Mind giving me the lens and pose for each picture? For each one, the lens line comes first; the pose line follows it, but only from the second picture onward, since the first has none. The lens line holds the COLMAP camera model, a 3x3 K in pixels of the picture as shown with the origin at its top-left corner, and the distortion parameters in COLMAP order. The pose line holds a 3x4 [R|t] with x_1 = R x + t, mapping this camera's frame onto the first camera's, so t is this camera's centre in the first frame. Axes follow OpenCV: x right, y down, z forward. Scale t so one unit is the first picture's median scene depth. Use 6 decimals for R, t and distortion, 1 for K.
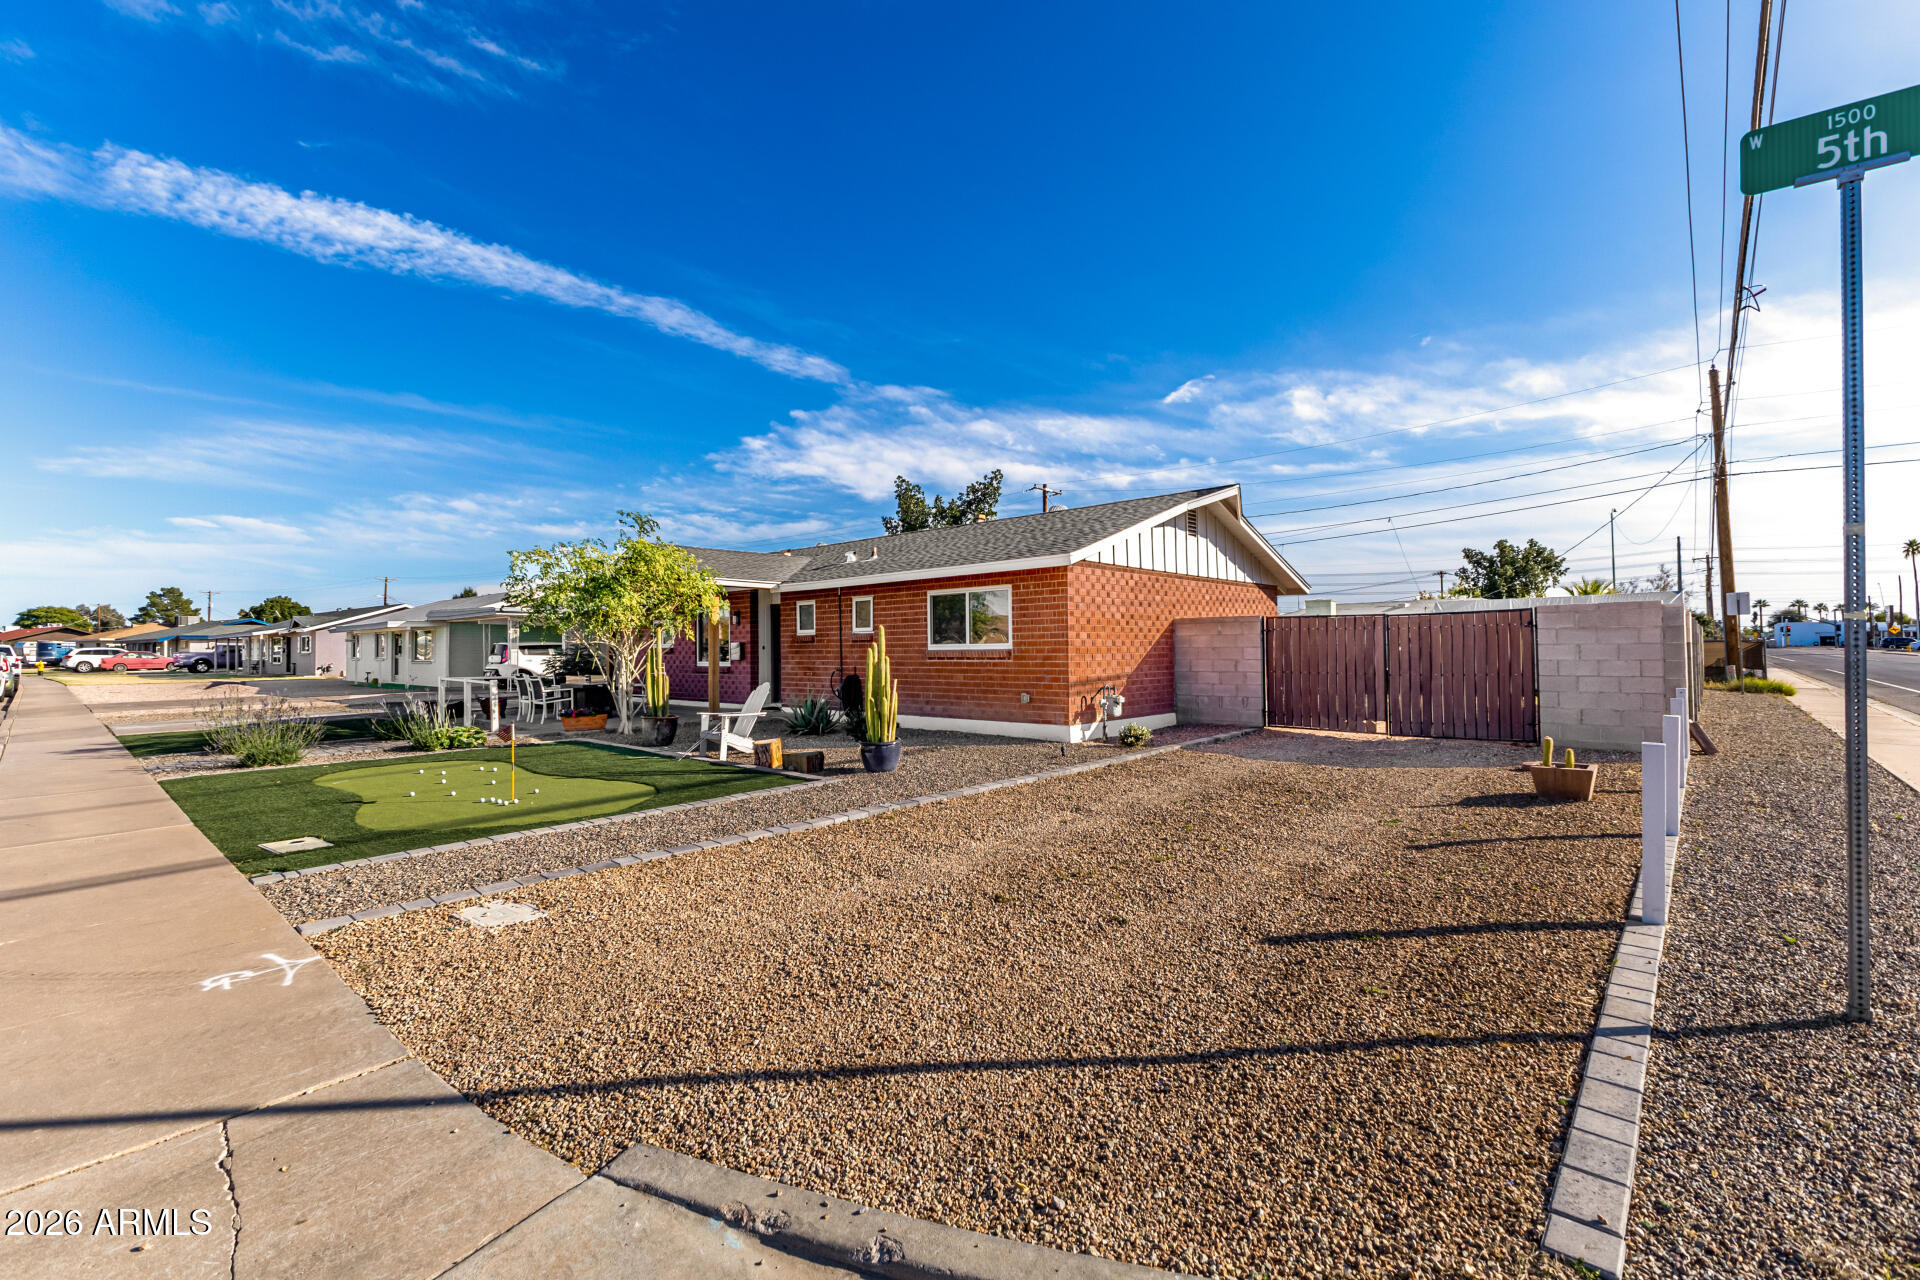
lens RADIAL K [[809.6, 0, 969.1], [0, 809.6, 612.9], [0, 0, 1]] dist [0.001386, 0.000386]
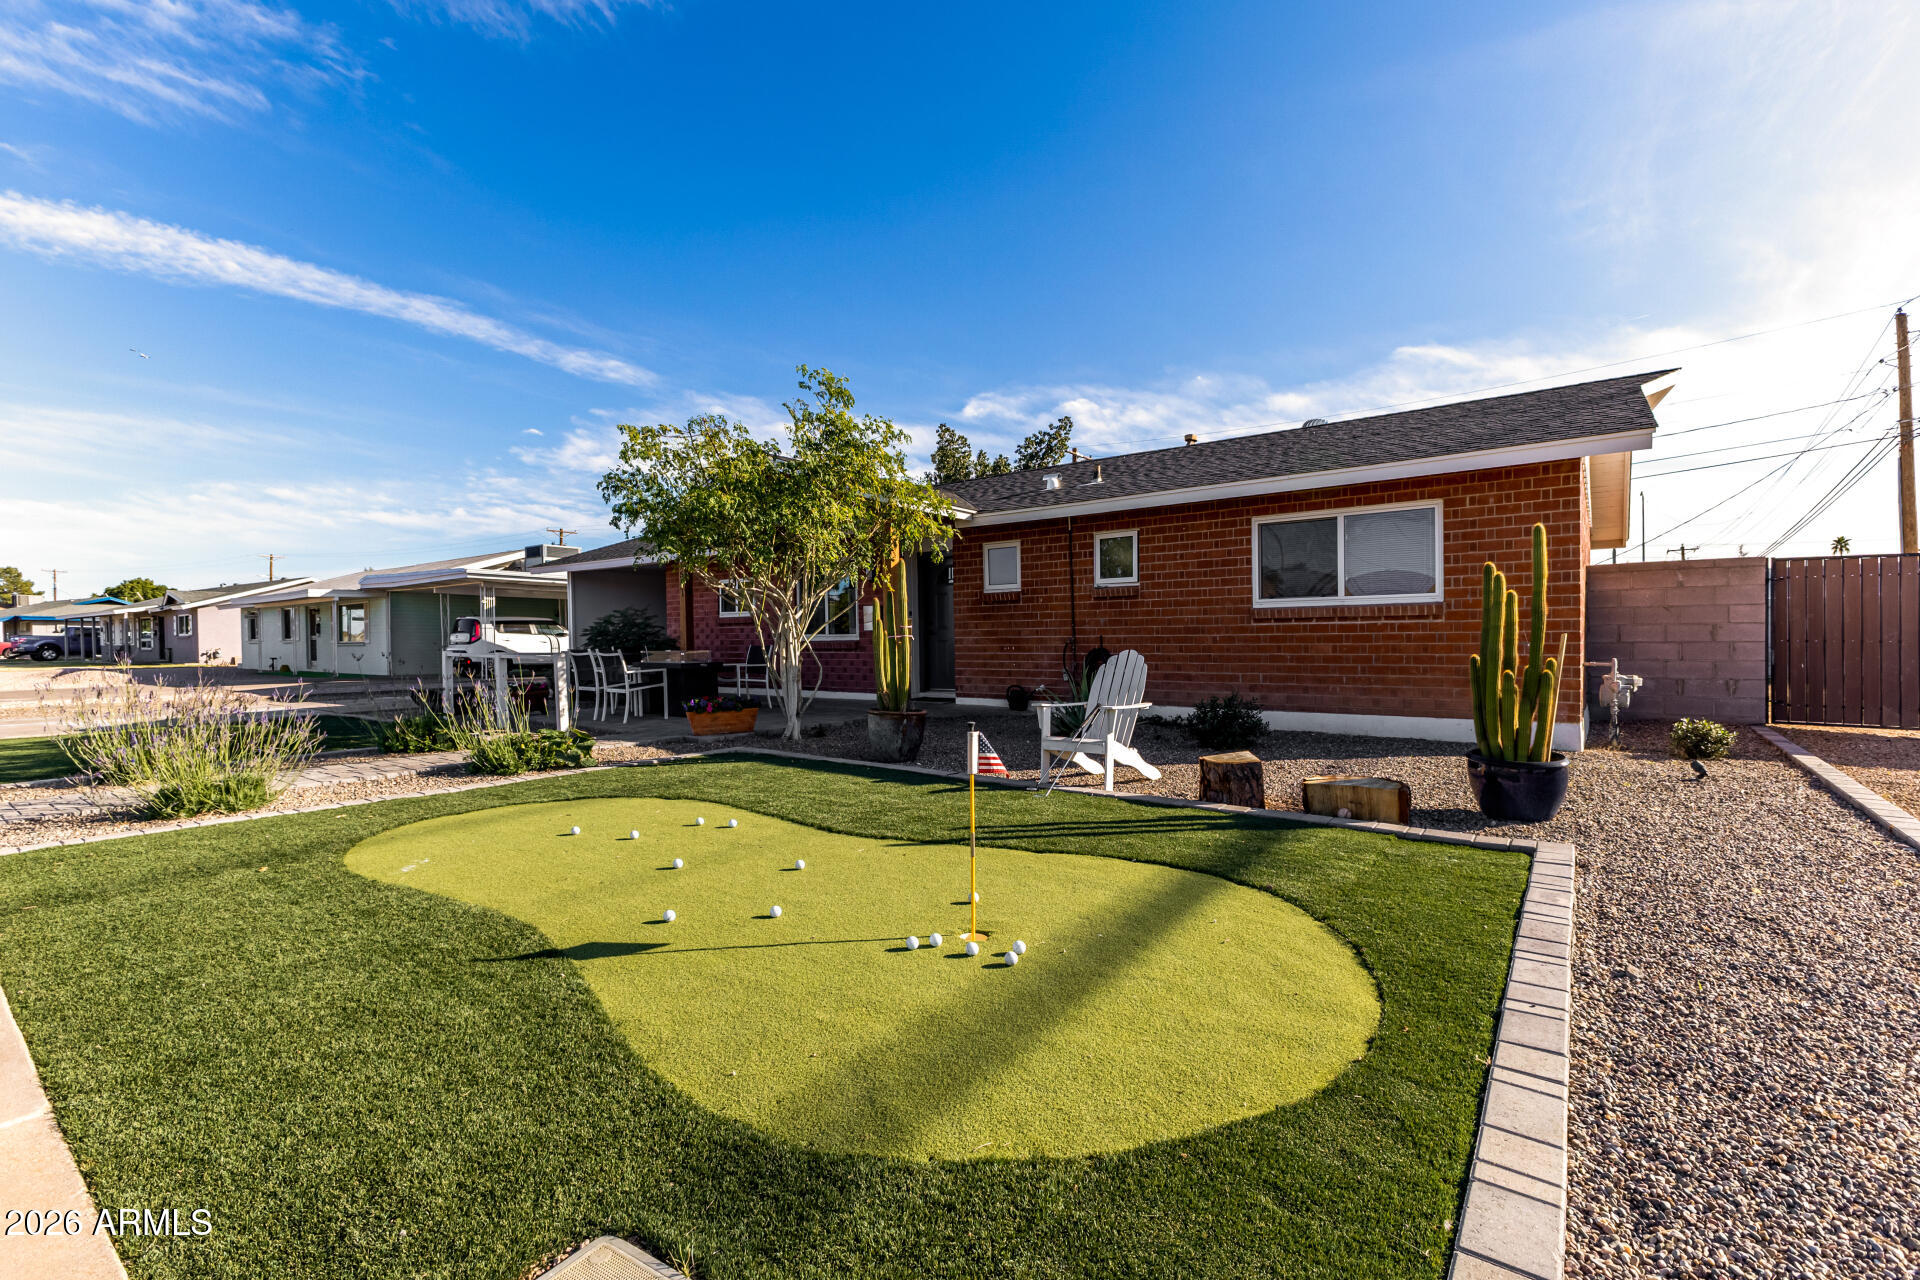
lens RADIAL K [[828.1, 0, 960.0], [0, 828.1, 640.0], [0, 0, 1]] dist [-0.000701, -0.000773]
pose [[0.996988, 0.003573, 0.077479, -0.127105], [-0.006761, 0.999140, 0.040916, 0.017328], [-0.077266, -0.041317, 0.996154, 0.133523]]
